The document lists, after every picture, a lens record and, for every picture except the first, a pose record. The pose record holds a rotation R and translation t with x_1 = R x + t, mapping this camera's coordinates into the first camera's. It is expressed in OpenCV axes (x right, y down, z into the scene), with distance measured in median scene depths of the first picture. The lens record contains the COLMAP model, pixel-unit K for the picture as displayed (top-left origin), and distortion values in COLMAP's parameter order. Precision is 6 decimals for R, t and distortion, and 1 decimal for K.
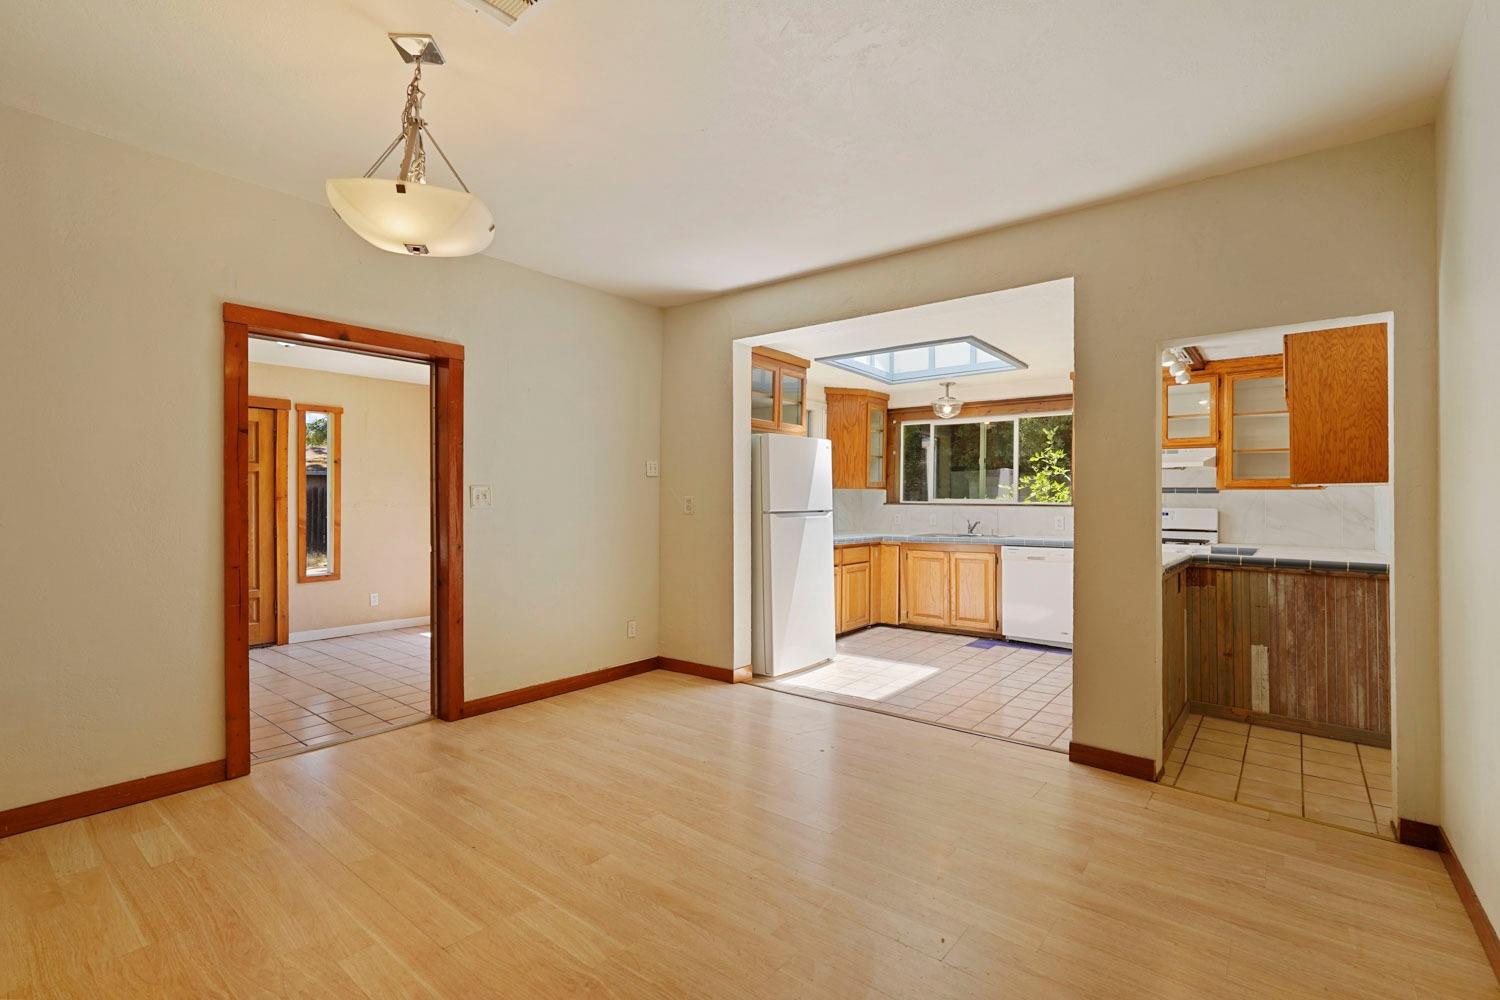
lens RADIAL K [[664.3, 0, 756.1], [0, 664.3, 497.1], [0, 0, 1]] dist [-0.014673, 0.005896]
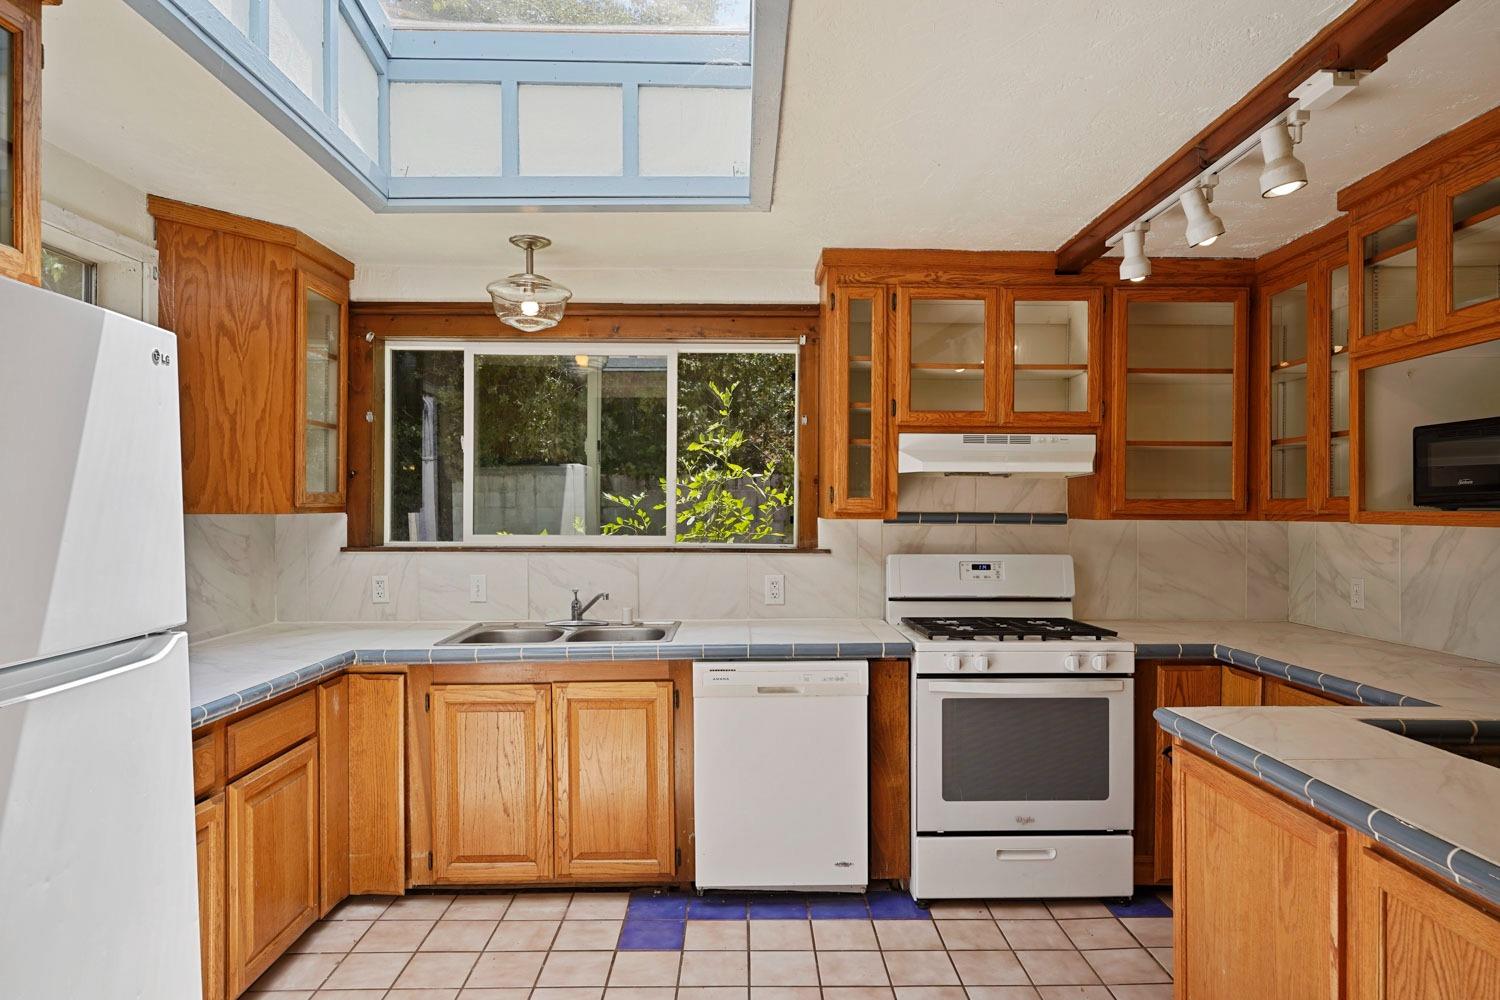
lens RADIAL K [[893.2, 0, 745.9], [0, 893.2, 519.0], [0, 0, 1]] dist [-0.003697, 0.006099]
pose [[0.777018, -0.014479, 0.629311, 0.057390], [0.000897, 0.999760, 0.021894, -0.021320], [-0.629477, -0.016447, 0.776845, 0.517894]]
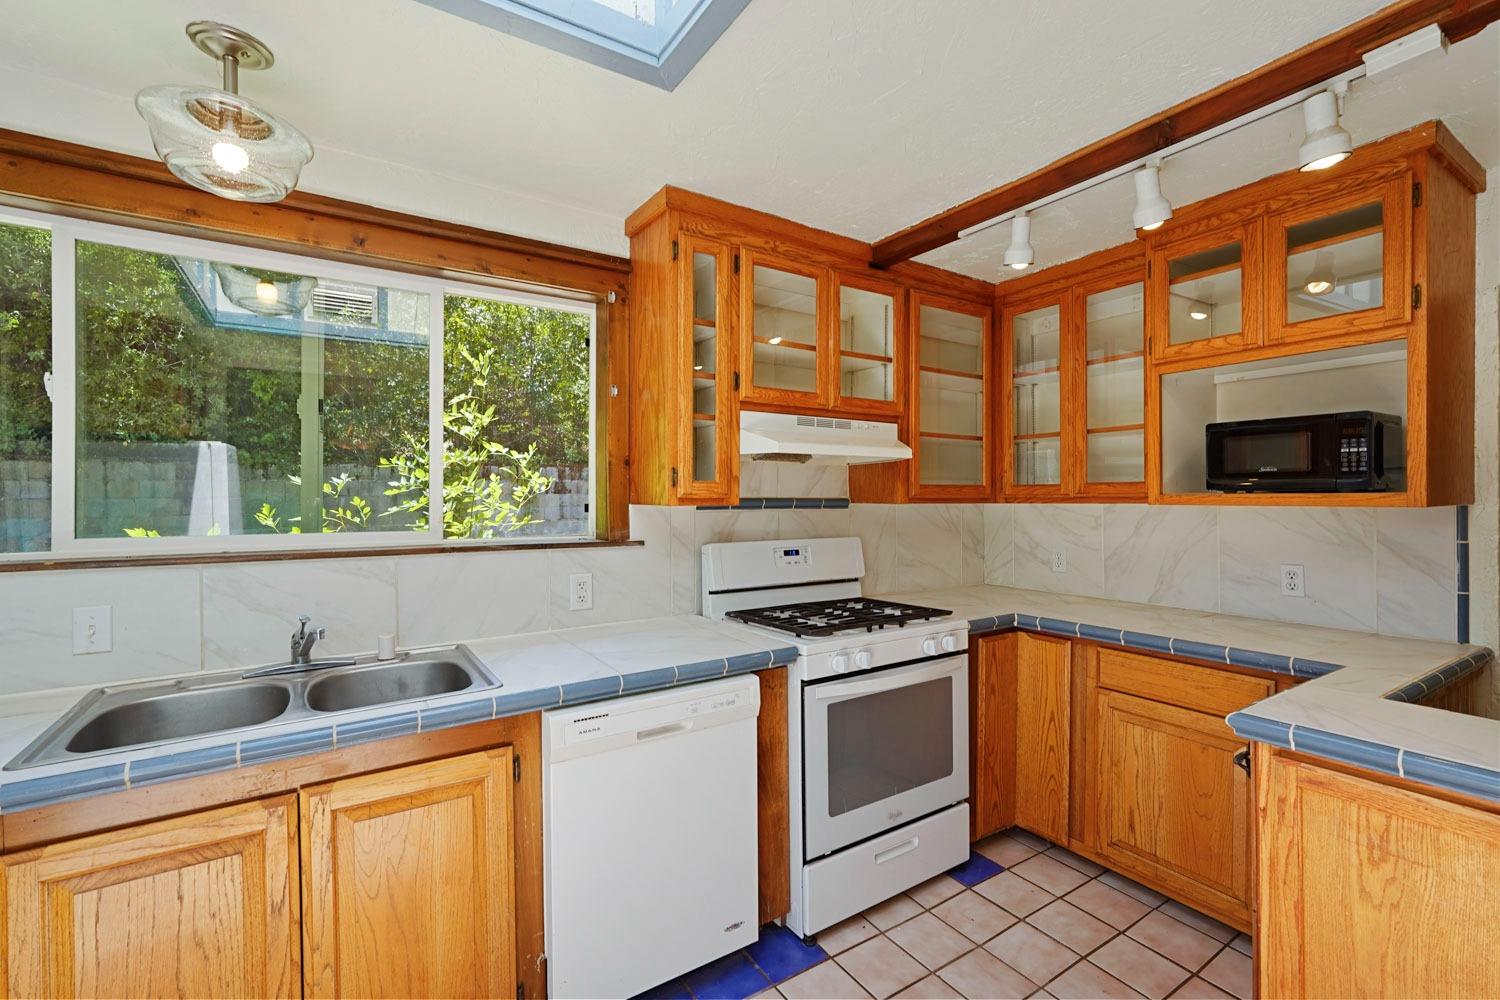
lens RADIAL K [[664.3, 0, 755.3], [0, 664.3, 499.6], [0, 0, 1]] dist [-0.014673, 0.005896]
pose [[0.312629, -0.011227, 0.949809, 0.126465], [-0.000114, 0.999930, 0.011857, -0.016761], [-0.949875, -0.003815, 0.312606, 0.756613]]
